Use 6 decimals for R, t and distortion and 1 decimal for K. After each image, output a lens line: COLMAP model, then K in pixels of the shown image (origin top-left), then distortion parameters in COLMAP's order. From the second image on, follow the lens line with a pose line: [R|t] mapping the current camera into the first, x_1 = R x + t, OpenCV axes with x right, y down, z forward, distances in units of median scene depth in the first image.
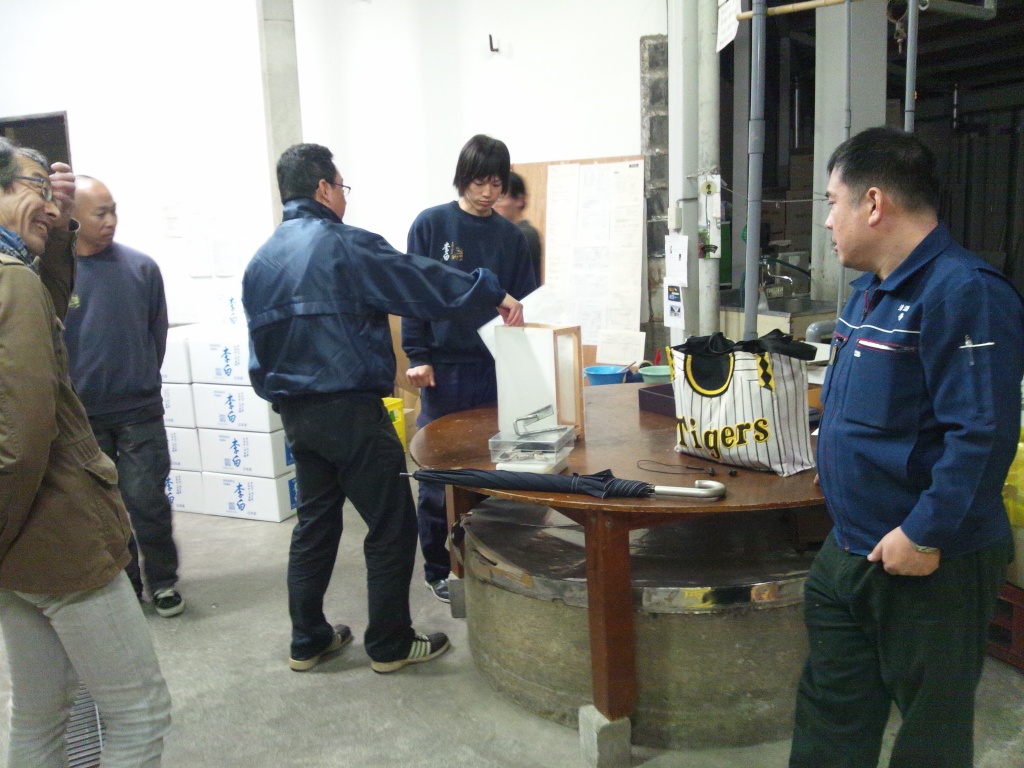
lens RADIAL K [[911.2, 0, 512.0], [0, 911.2, 384.0], [0, 0, 1]] dist [0.081722, -0.200960]
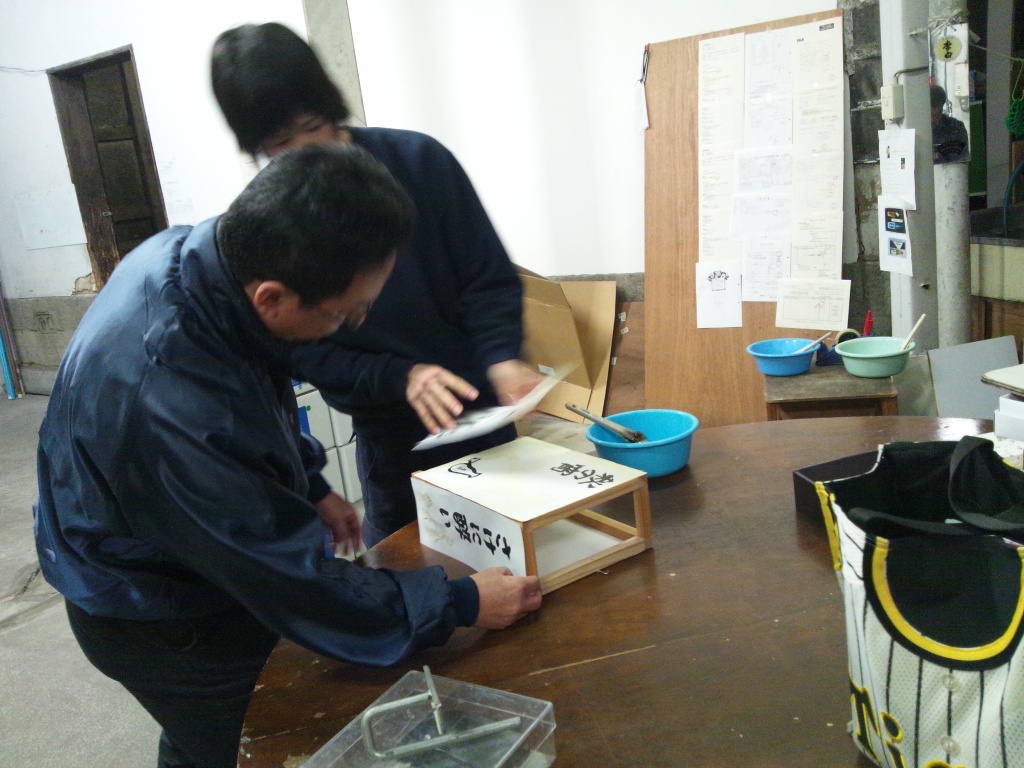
lens RADIAL K [[892.4, 0, 512.0], [0, 892.4, 384.0], [0, 0, 1]] dist [-0.045604, -0.016128]
pose [[0.967605, -0.021751, -0.251529, 0.068267], [0.047550, 0.994153, 0.096950, -0.055875], [0.247950, -0.105769, 0.962982, 0.311592]]
